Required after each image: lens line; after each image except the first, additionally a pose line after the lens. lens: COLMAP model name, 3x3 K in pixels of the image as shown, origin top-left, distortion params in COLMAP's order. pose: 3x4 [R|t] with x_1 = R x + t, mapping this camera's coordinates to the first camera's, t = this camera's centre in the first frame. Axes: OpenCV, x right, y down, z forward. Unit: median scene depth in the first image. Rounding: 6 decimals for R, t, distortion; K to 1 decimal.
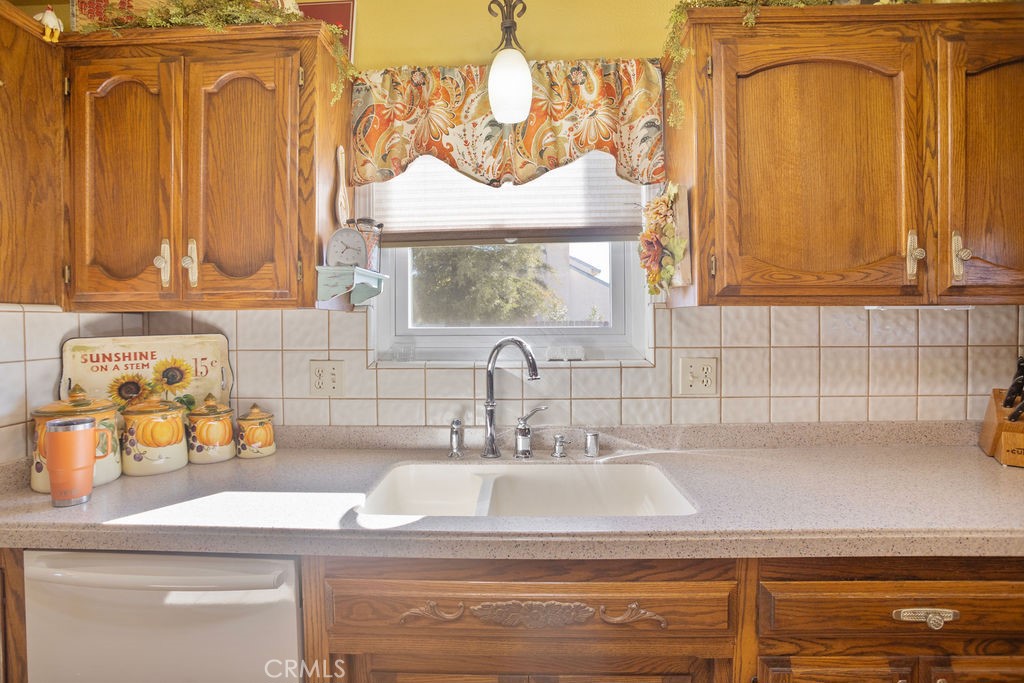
lens RADIAL K [[517.3, 0, 510.5], [0, 517.3, 320.1], [0, 0, 1]] dist [-0.034495, 0.001028]
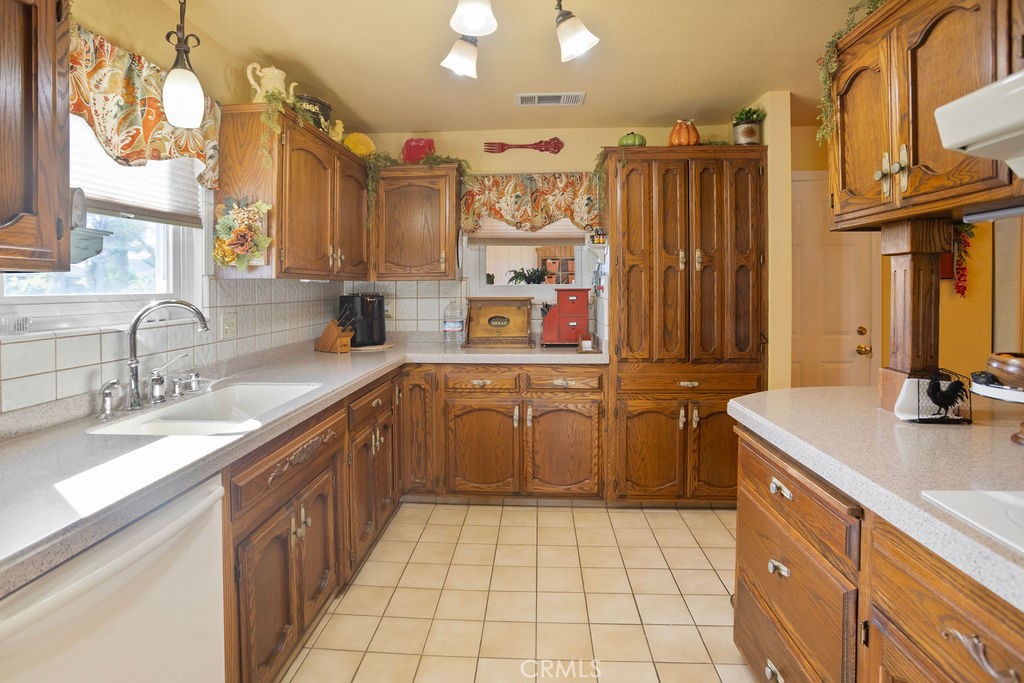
lens RADIAL K [[517.3, 0, 510.5], [0, 517.3, 320.1], [0, 0, 1]] dist [-0.034495, 0.001028]
pose [[0.009974, -0.056904, 0.998330, -1.128585], [0.009109, 0.998343, 0.056814, 0.017709], [-0.999909, 0.008527, 0.010475, 0.179145]]
